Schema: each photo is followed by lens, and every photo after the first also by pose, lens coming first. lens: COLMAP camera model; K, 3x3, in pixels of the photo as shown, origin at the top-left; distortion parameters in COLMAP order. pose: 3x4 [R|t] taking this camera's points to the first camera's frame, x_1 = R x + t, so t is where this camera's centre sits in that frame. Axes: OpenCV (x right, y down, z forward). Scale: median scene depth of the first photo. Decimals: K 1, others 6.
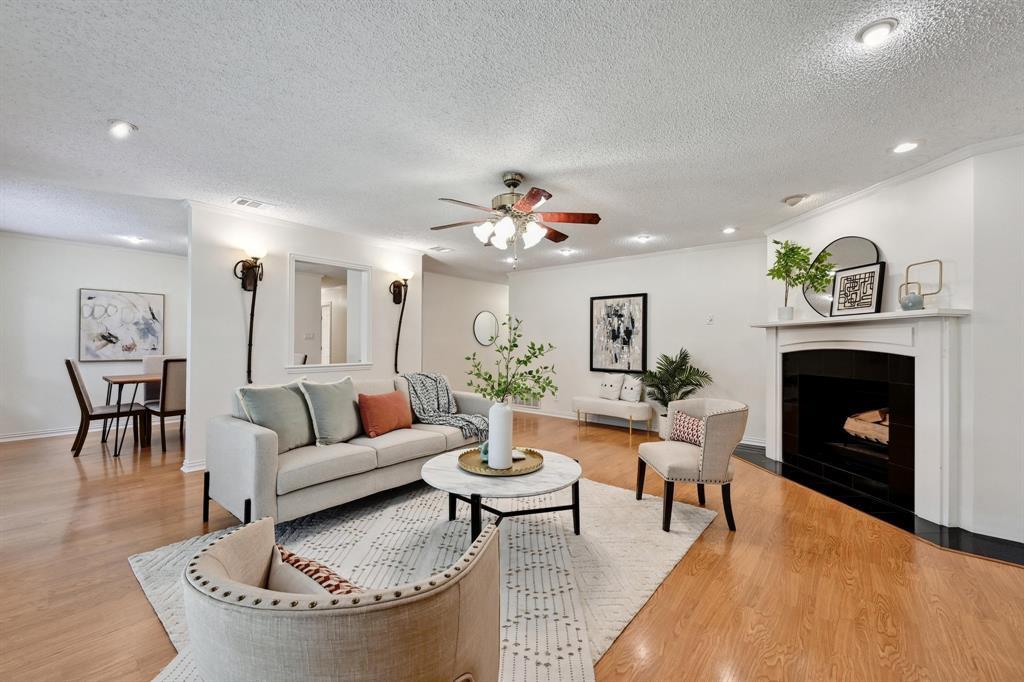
lens RADIAL K [[399.8, 0, 511.6], [0, 399.8, 344.1], [0, 0, 1]] dist [0.000599, 0.000203]
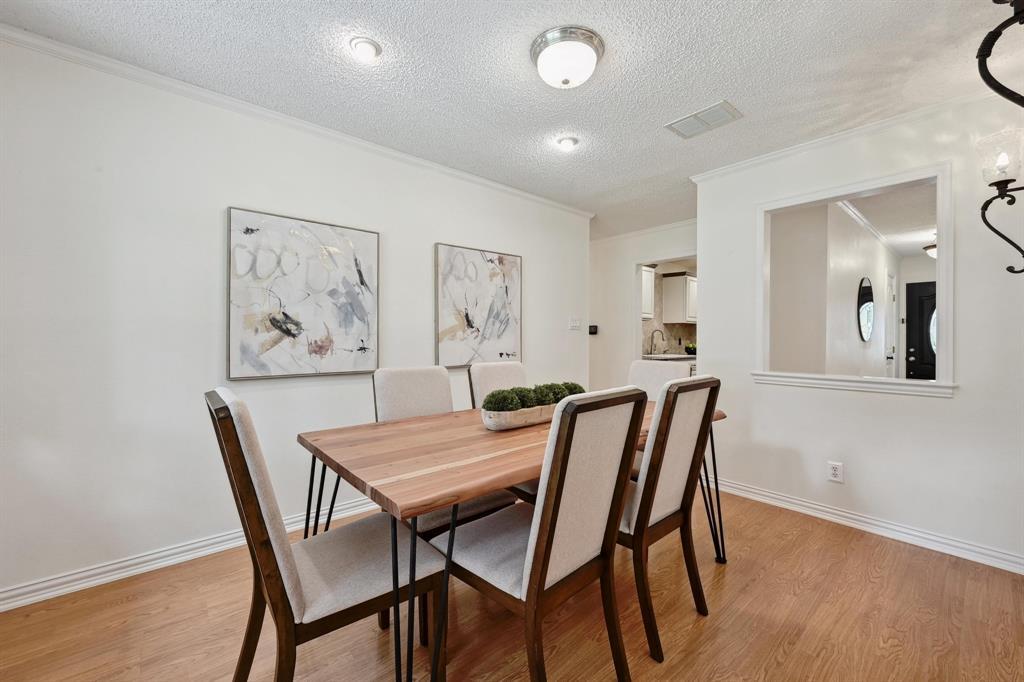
lens RADIAL K [[399.8, 0, 515.5], [0, 399.8, 340.2], [0, 0, 1]] dist [0.000599, 0.000203]
pose [[0.987647, -0.000023, -0.156693, -0.691067], [0.000992, 0.999981, 0.006105, -0.000628], [0.156690, -0.006185, 0.987629, 0.609837]]
